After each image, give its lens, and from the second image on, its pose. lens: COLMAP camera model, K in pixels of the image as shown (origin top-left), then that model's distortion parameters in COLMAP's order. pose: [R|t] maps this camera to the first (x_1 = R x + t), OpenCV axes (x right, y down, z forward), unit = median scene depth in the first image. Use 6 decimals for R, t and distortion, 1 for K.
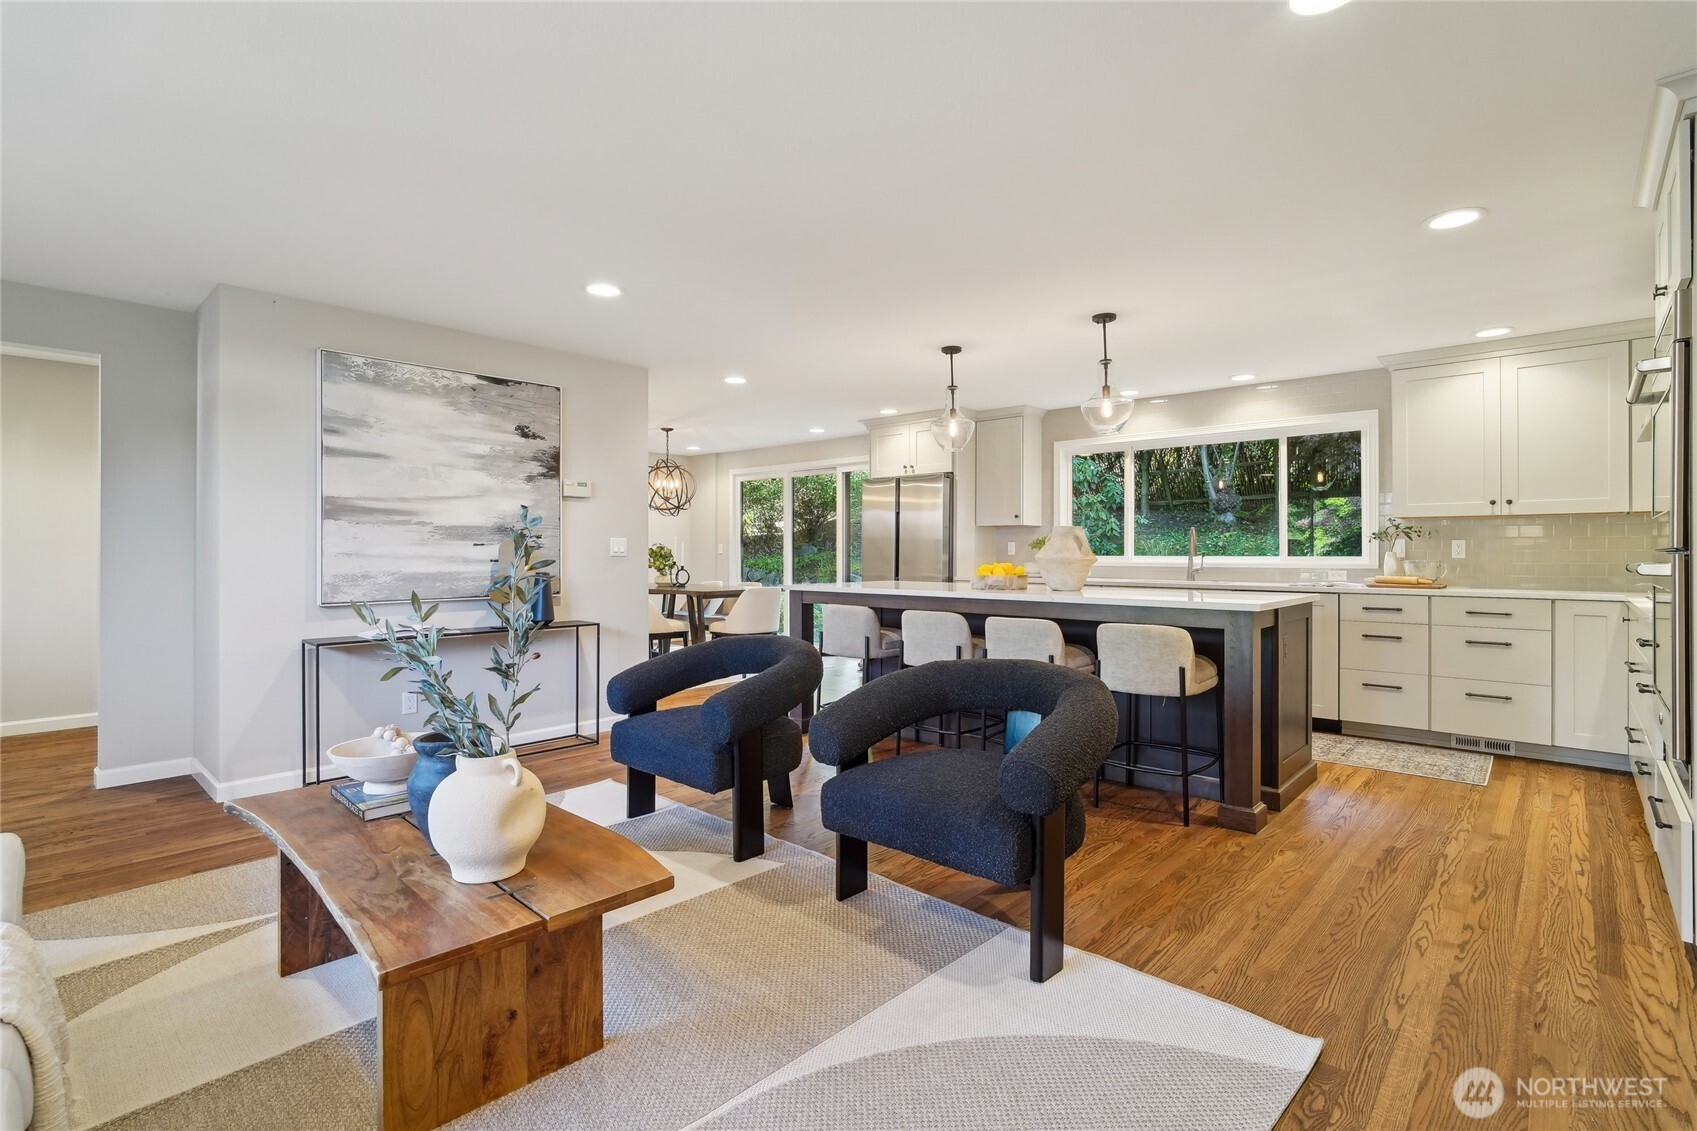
lens RADIAL K [[796.5, 0, 855.5], [0, 796.5, 546.6], [0, 0, 1]] dist [-0.014120, 0.006018]
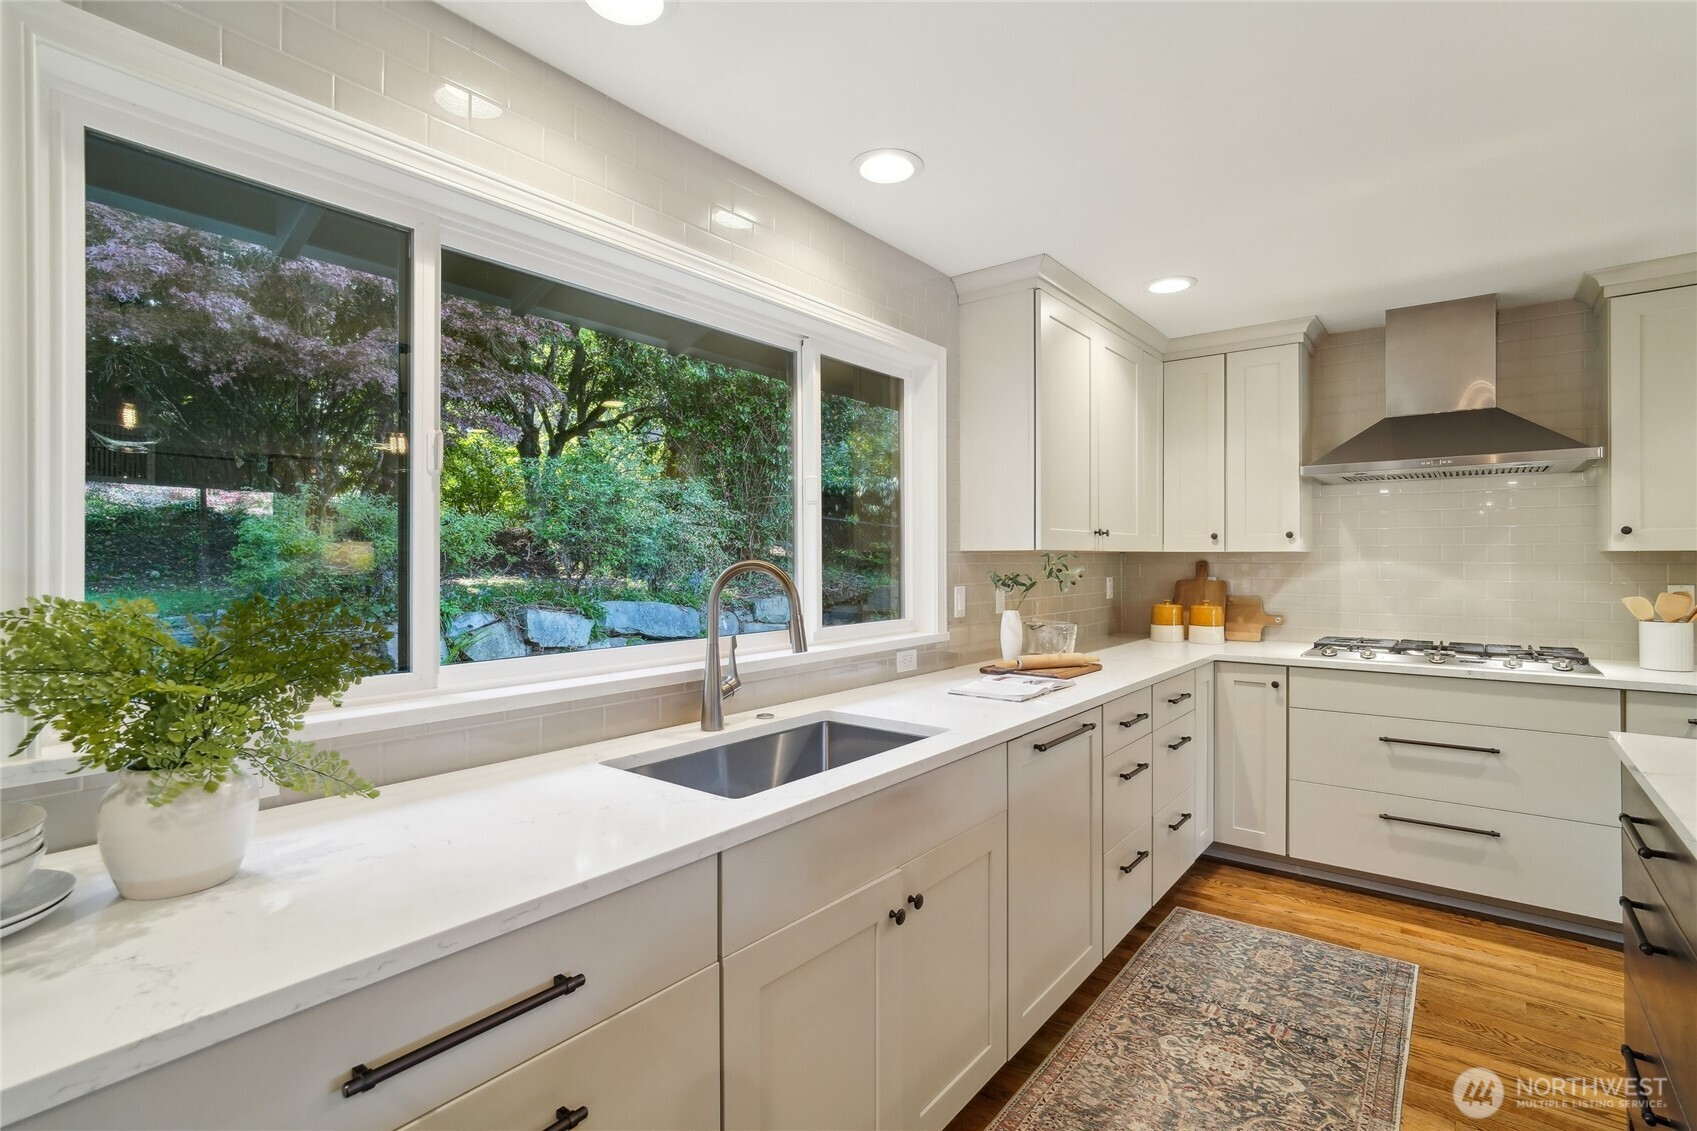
lens RADIAL K [[796.5, 0, 855.7], [0, 796.5, 554.4], [0, 0, 1]] dist [-0.014120, 0.006018]
pose [[-0.068034, 0.004284, 0.997674, 0.125687], [-0.004612, 0.999979, -0.004608, -0.030418], [-0.997672, -0.004914, -0.068013, 1.175157]]
